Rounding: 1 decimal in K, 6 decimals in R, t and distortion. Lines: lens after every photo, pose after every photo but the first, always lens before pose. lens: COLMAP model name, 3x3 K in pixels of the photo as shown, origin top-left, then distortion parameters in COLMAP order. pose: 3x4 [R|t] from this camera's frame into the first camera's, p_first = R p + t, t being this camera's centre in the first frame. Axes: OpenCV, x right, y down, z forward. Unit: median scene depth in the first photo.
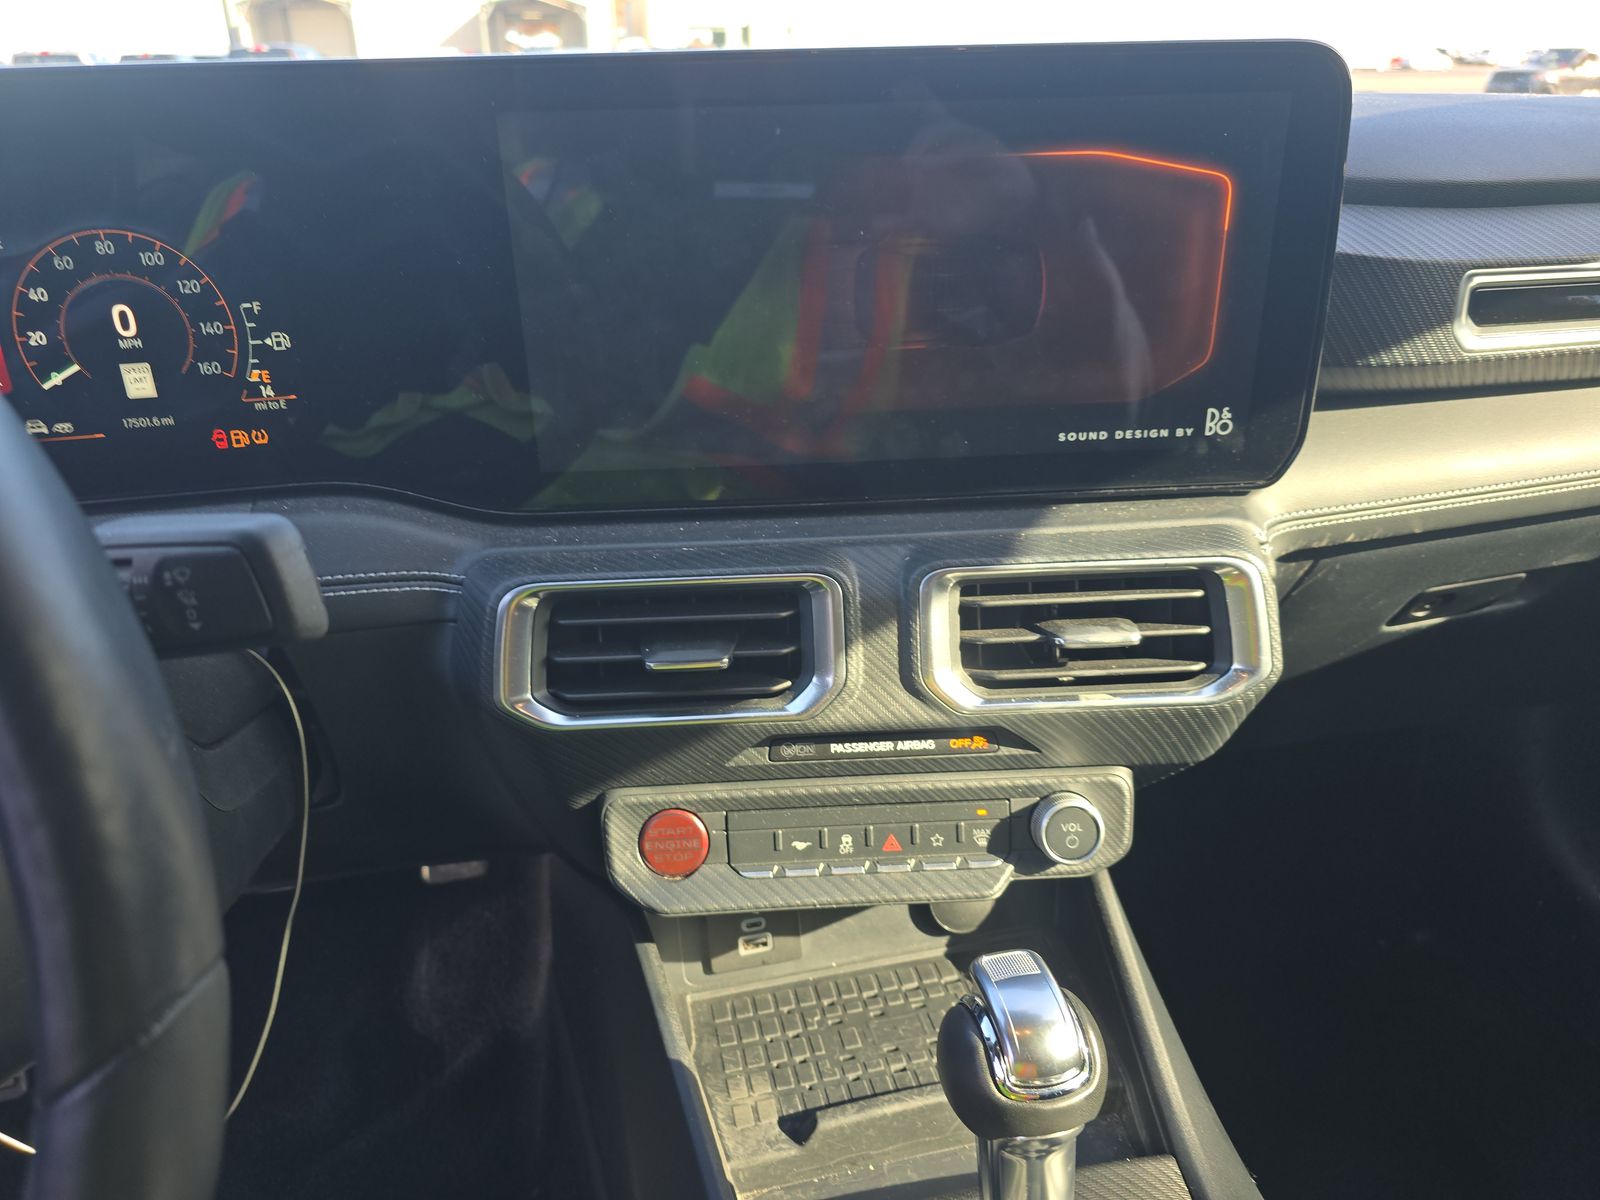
lens RADIAL K [[1068.4, 0, 799.4], [0, 1068.4, 592.3], [0, 0, 1]] dist [0.023423, -0.020944]
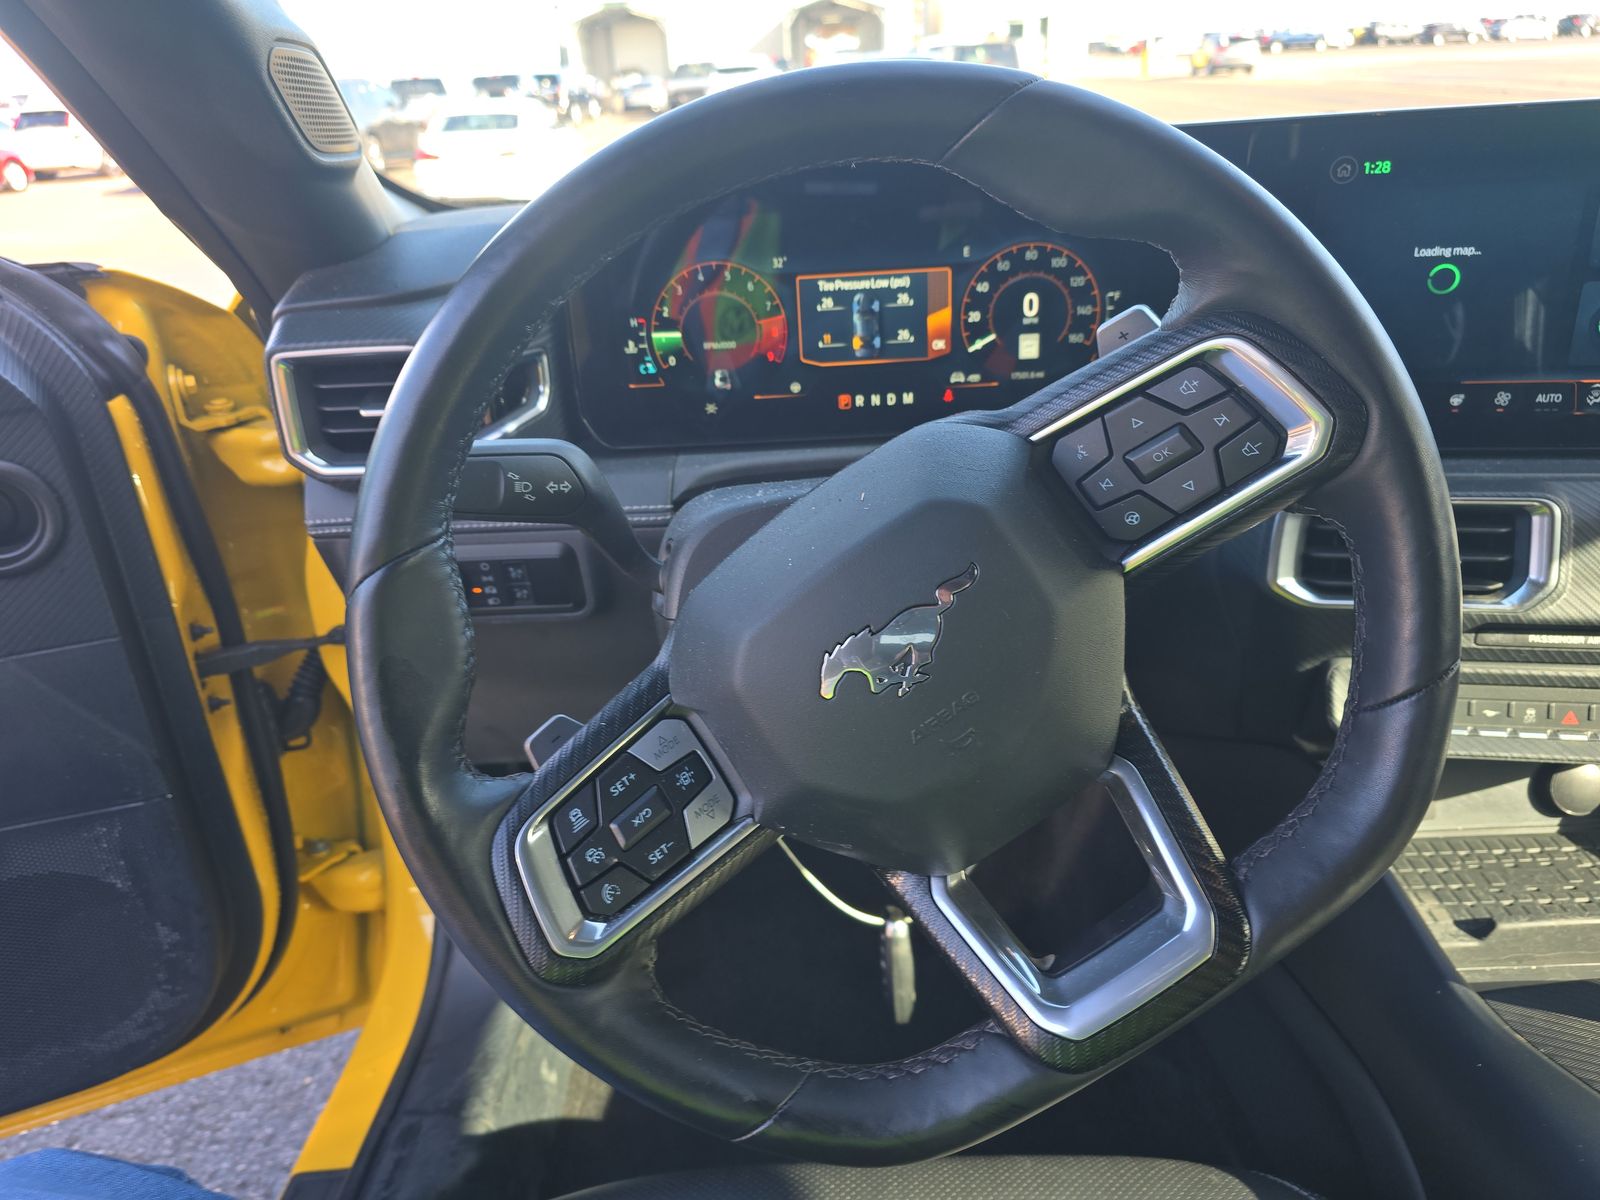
lens RADIAL K [[1068.4, 0, 795.8], [0, 1068.4, 602.8], [0, 0, 1]] dist [0.023423, -0.020944]
pose [[0.971014, 0.066554, -0.229571, -0.535610], [-0.063957, 0.997777, 0.018742, 0.136225], [0.230308, -0.003516, 0.973111, -0.464057]]
